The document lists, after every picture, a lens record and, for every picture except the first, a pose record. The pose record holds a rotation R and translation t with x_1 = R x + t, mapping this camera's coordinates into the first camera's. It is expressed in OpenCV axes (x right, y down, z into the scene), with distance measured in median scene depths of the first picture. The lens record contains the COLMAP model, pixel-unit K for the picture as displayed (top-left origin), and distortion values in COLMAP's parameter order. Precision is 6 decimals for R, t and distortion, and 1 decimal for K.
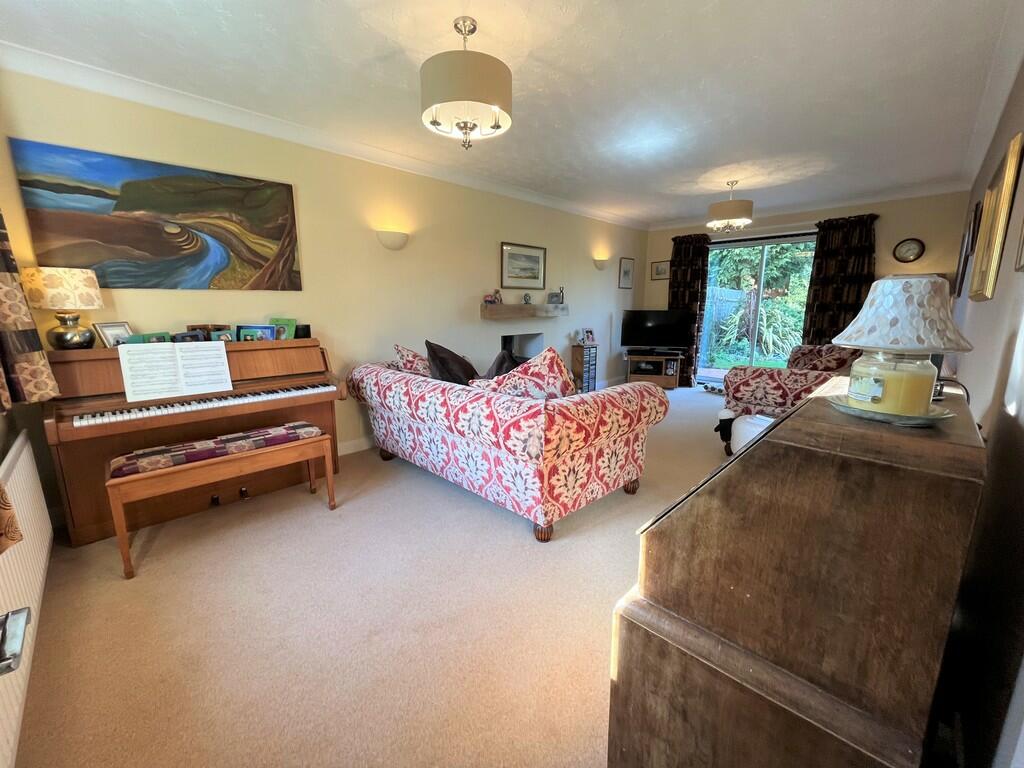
lens RADIAL K [[412.6, 0, 512.5], [0, 412.6, 384.3], [0, 0, 1]] dist [-0.005531, 0.000556]
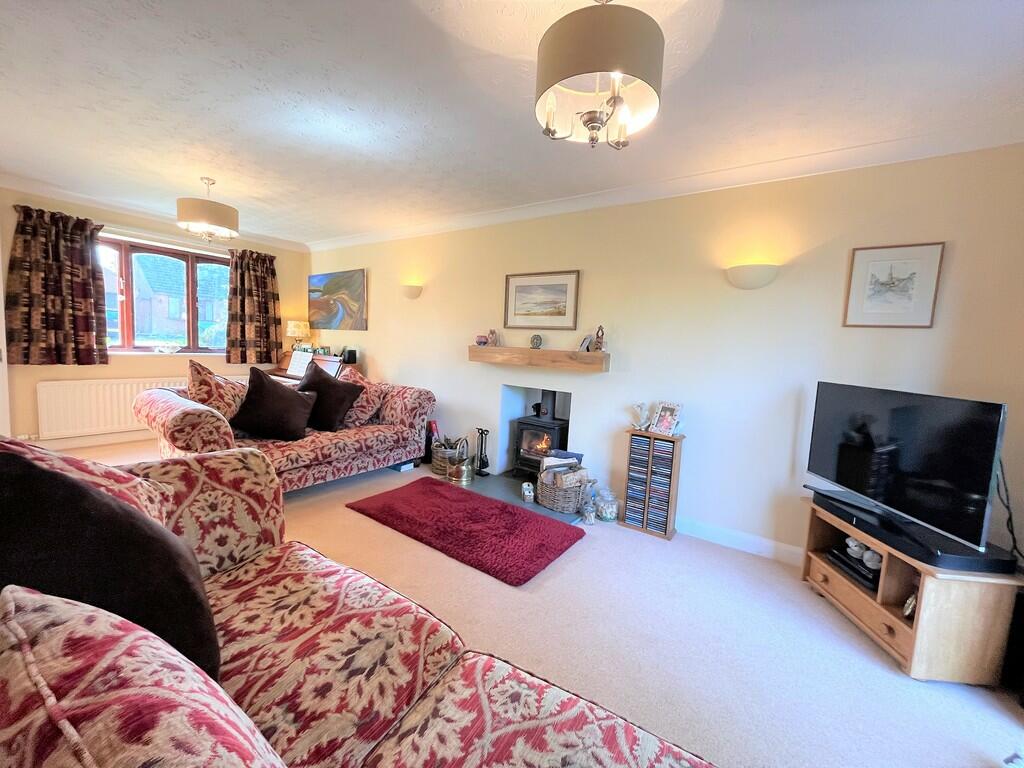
lens RADIAL K [[412.6, 0, 511.4], [0, 412.6, 382.9], [0, 0, 1]] dist [-0.005531, 0.000556]
pose [[0.170666, 0.107337, -0.979465, 0.762330], [-0.235149, 0.969763, 0.065301, -0.169883], [0.956858, 0.219176, 0.190746, 0.815205]]
